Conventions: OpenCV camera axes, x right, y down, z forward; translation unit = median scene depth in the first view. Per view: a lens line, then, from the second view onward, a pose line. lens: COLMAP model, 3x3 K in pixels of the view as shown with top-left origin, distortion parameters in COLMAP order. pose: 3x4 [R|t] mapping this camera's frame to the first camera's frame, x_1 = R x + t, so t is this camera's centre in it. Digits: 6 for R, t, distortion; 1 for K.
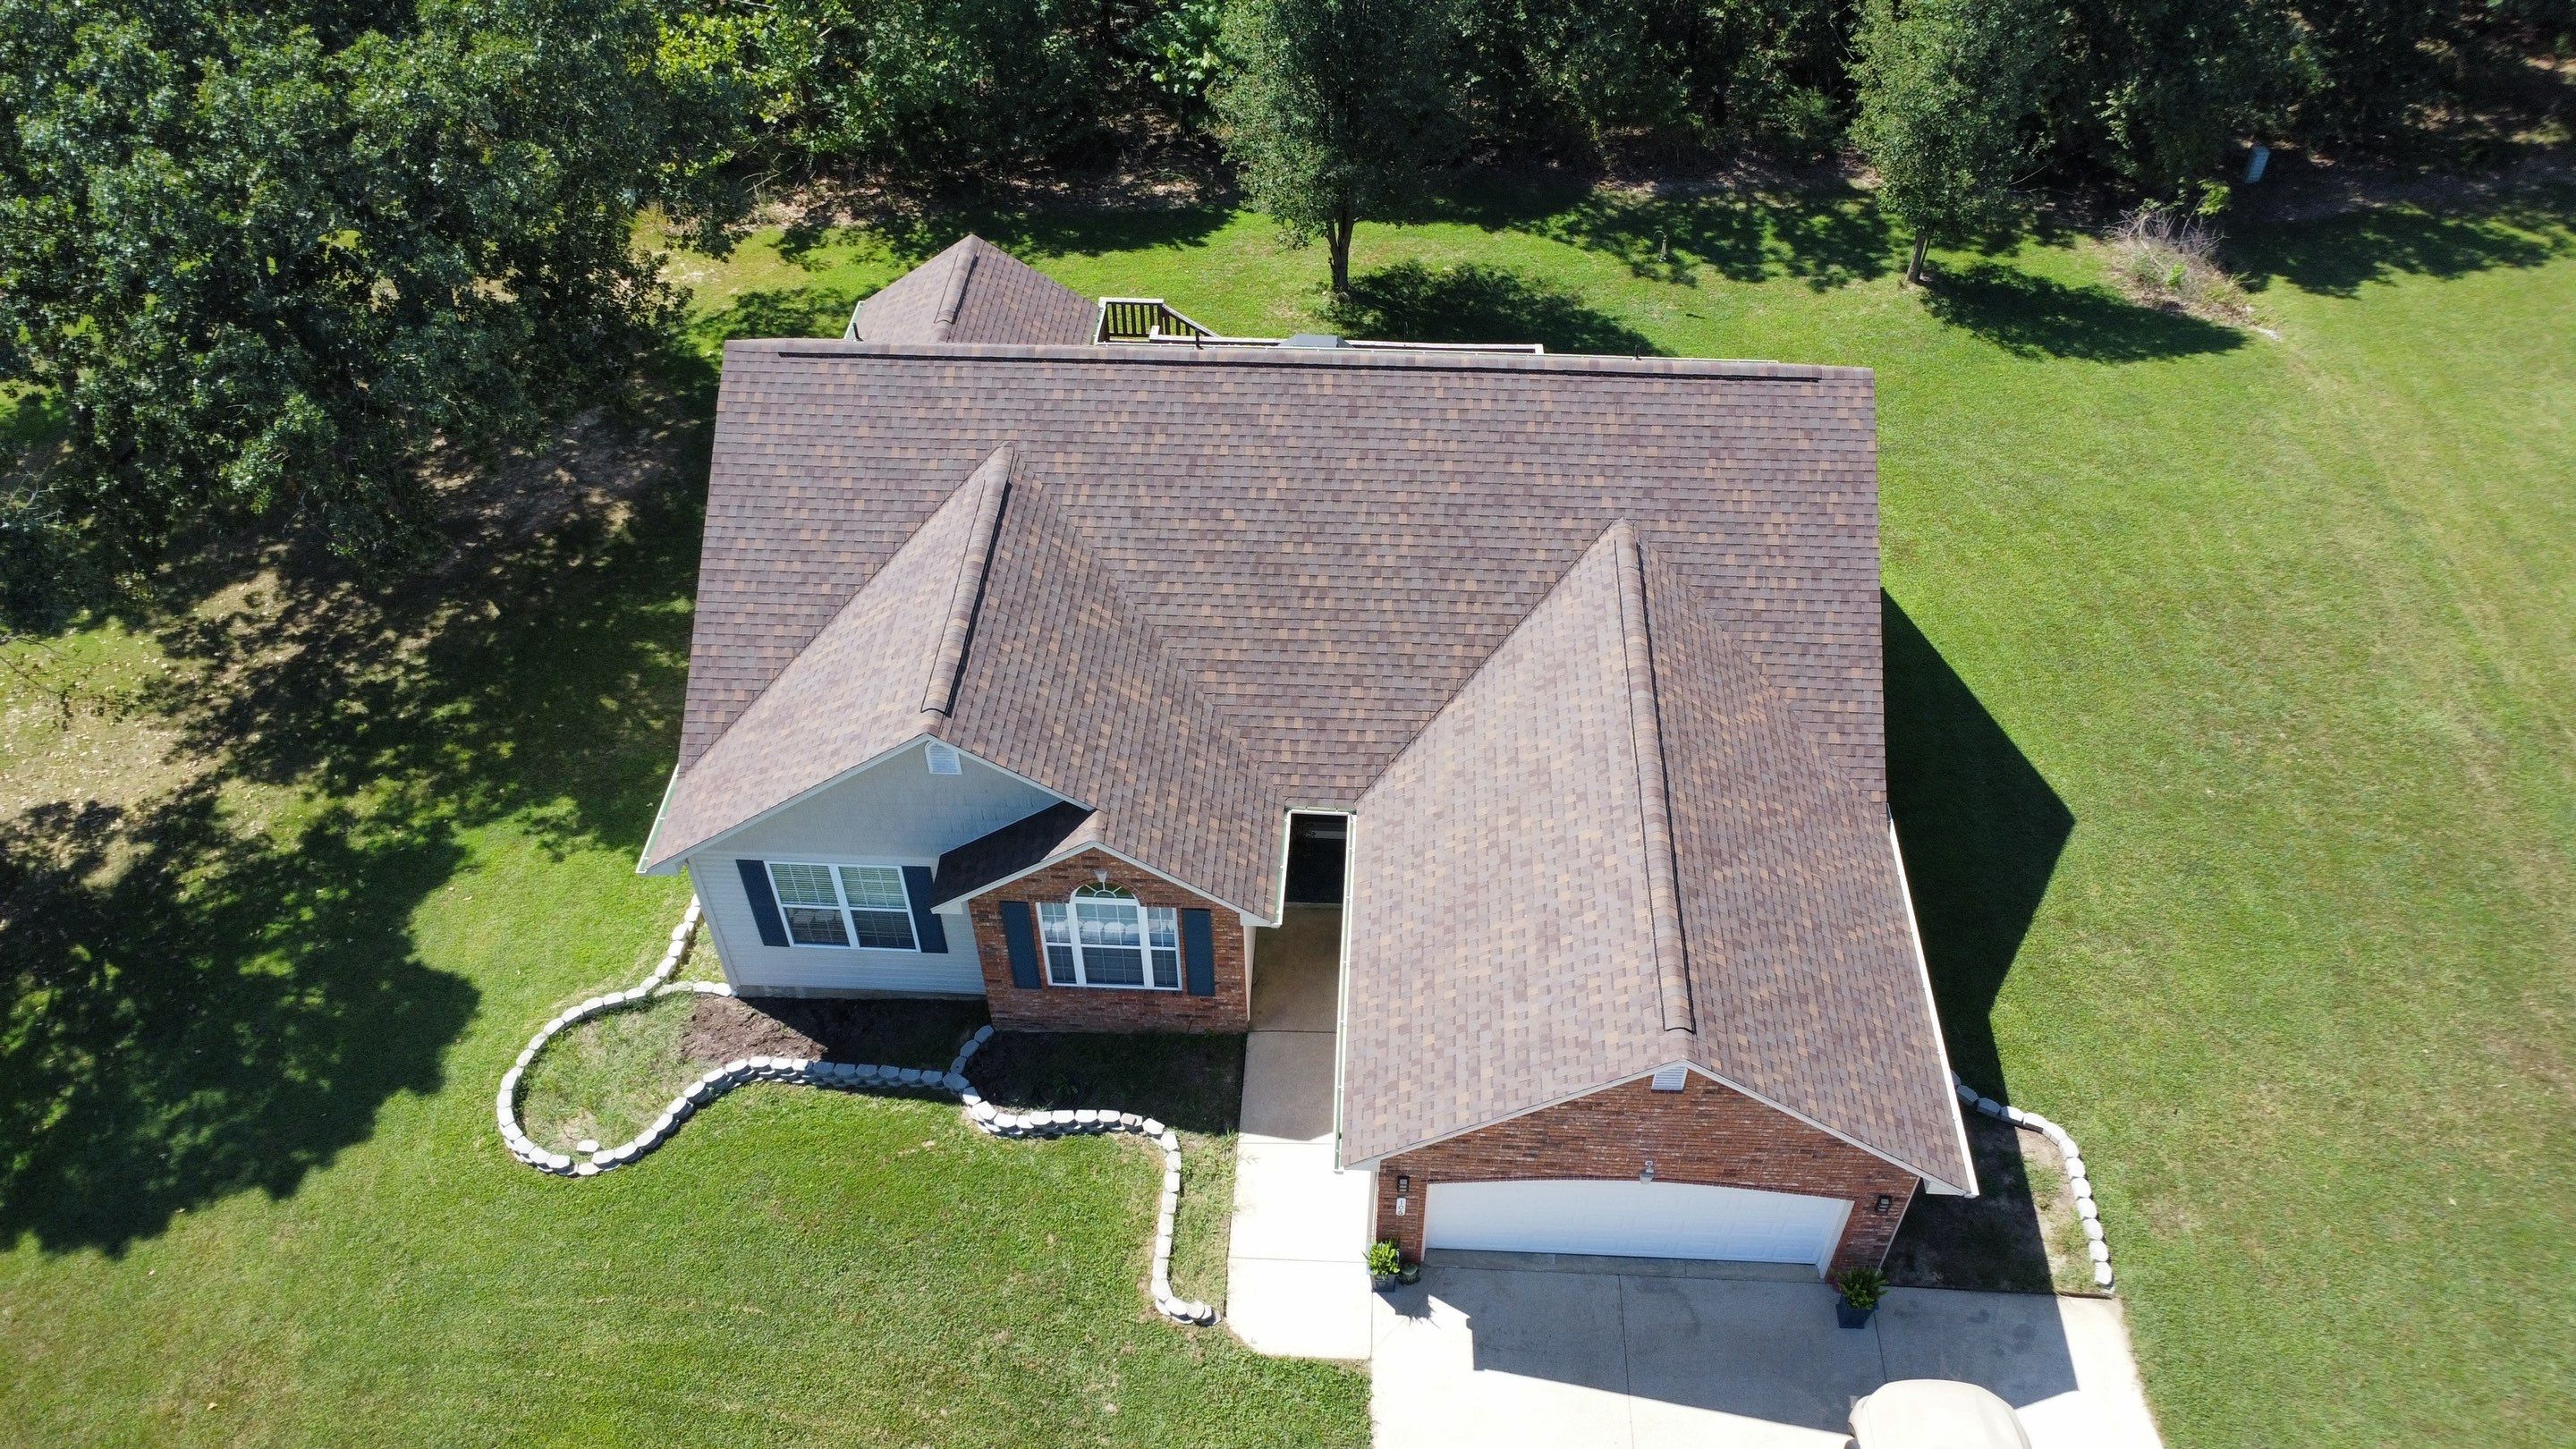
lens RADIAL K [[1839.3, 0, 1288.0], [0, 1839.3, 724.5], [0, 0, 1]] dist [-0.033151, -0.006315]
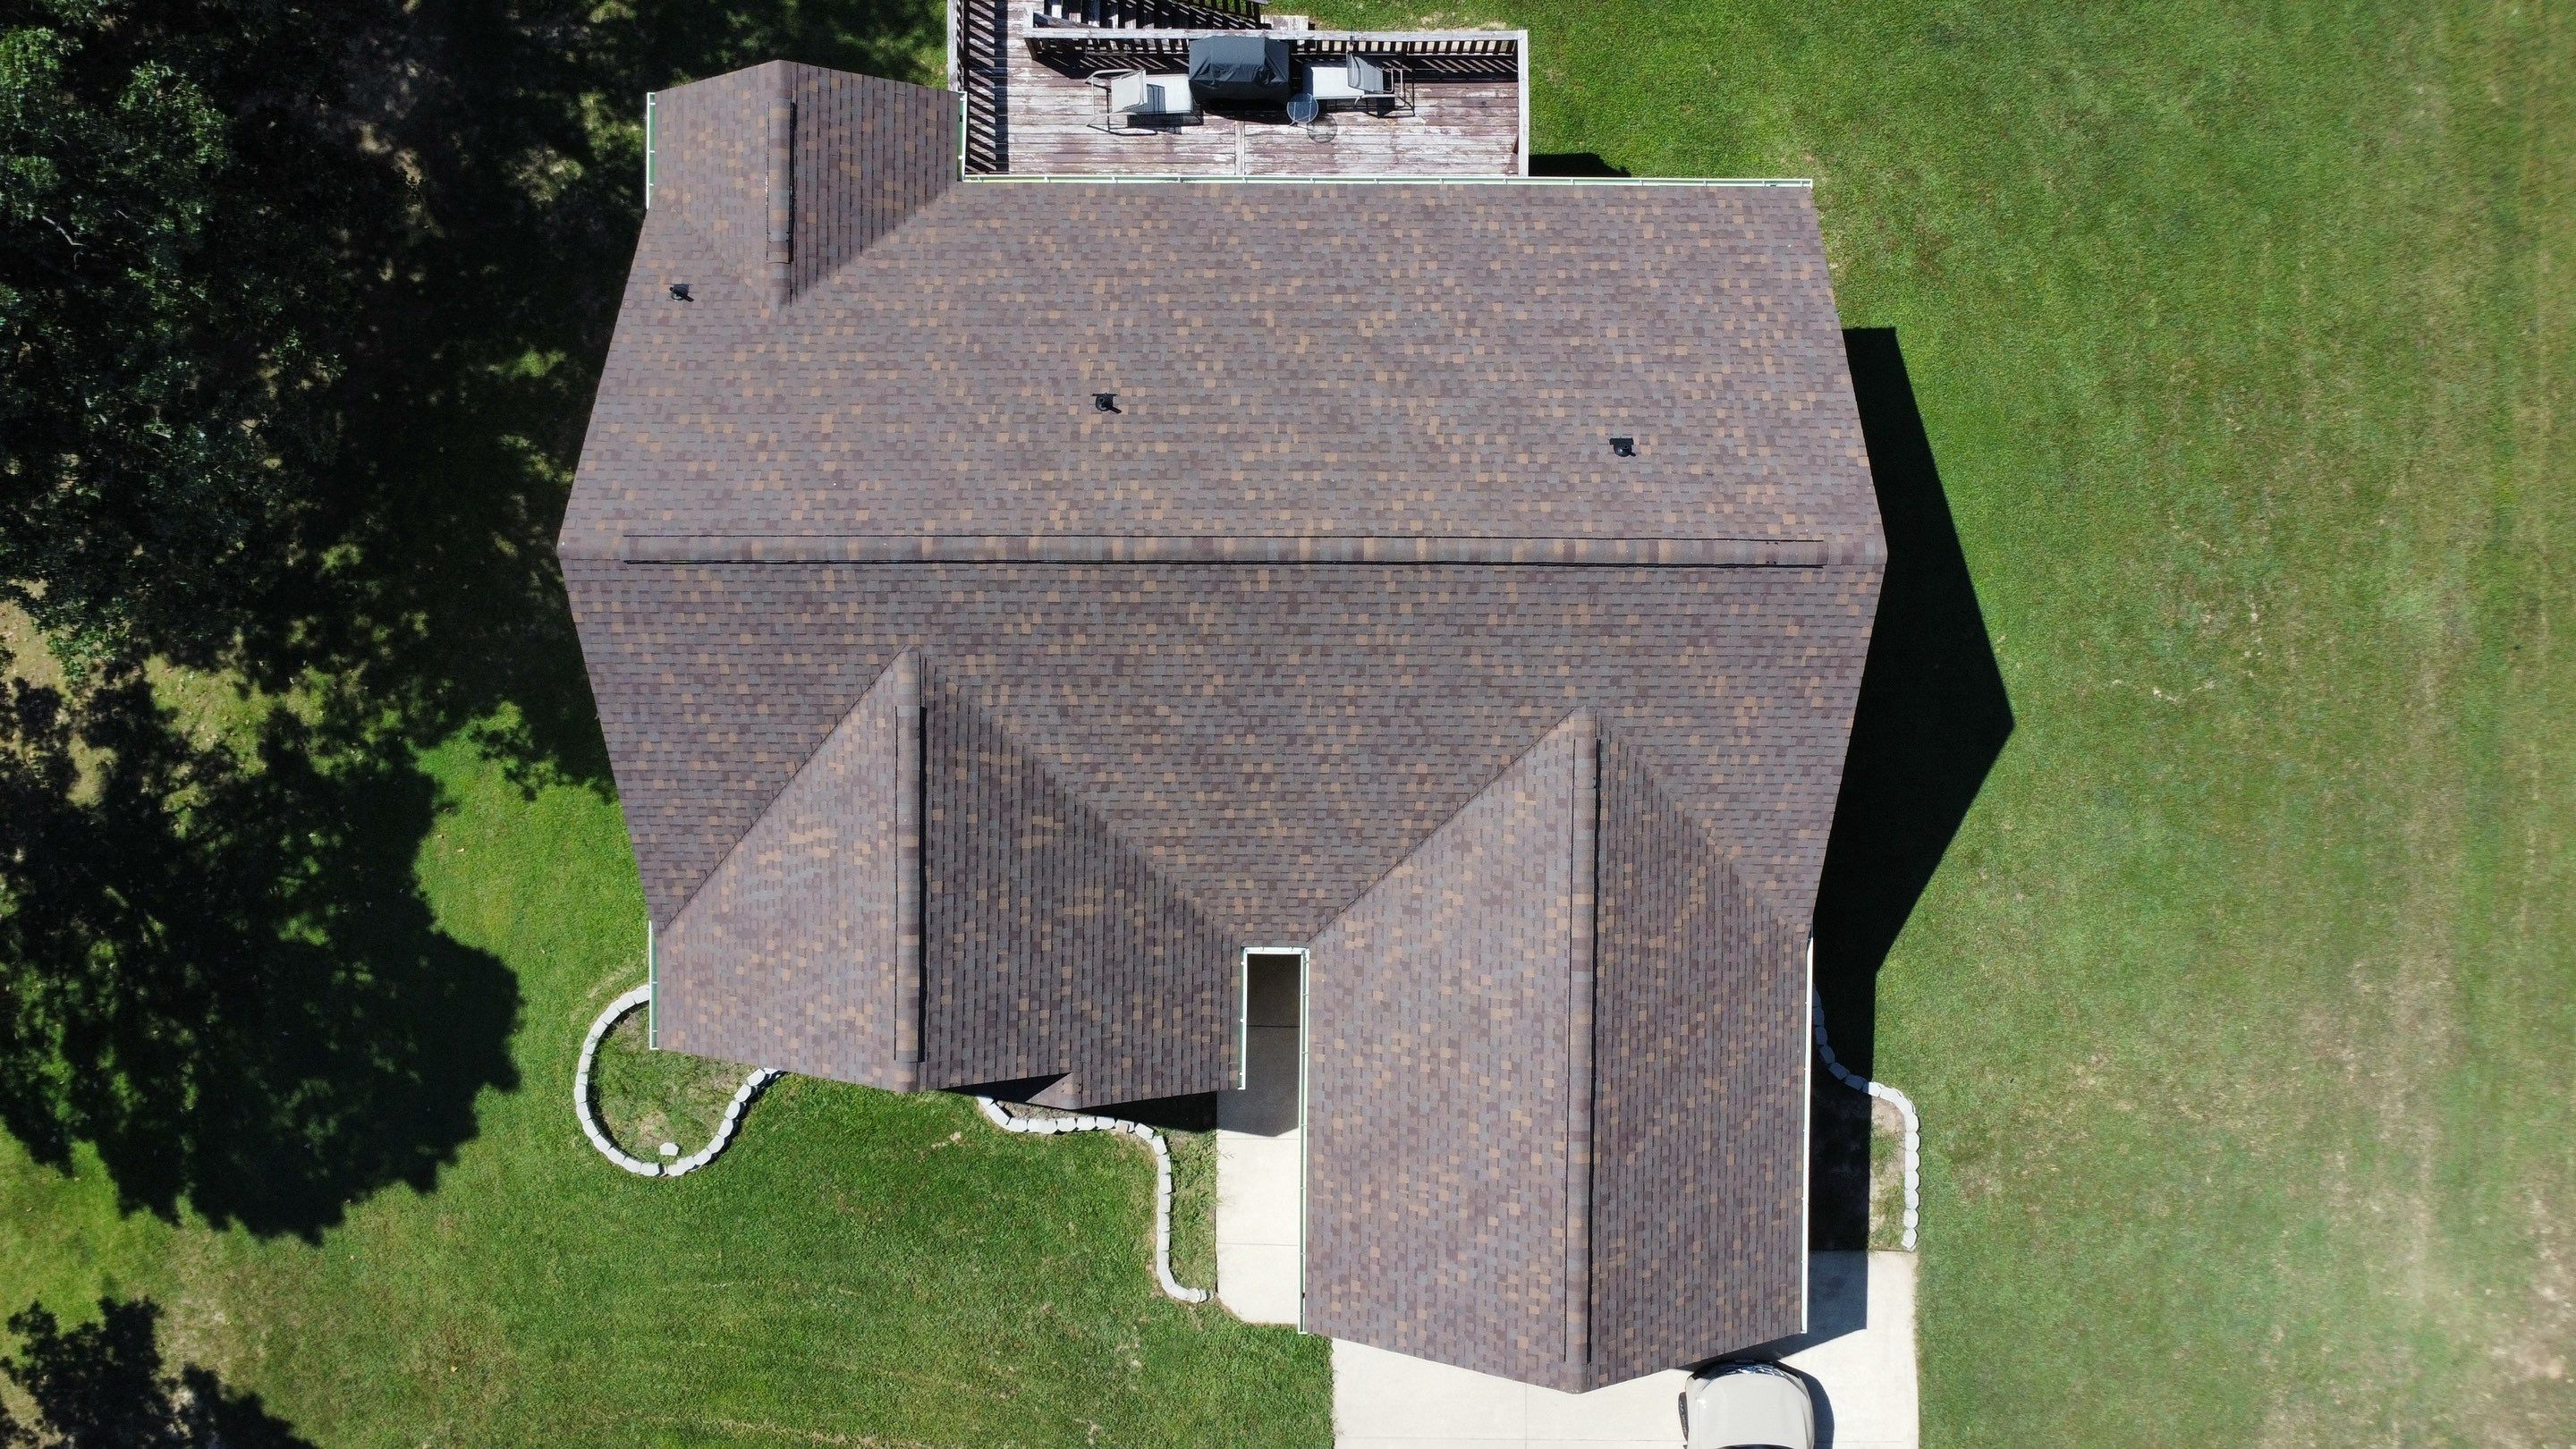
lens RADIAL K [[1839.3, 0, 1288.0], [0, 1839.3, 724.5], [0, 0, 1]] dist [-0.033151, -0.006315]
pose [[0.998795, -0.049036, 0.002121, 0.028348], [0.032738, 0.697767, 0.715576, -0.772565], [-0.036569, -0.714644, 0.698531, 0.342208]]
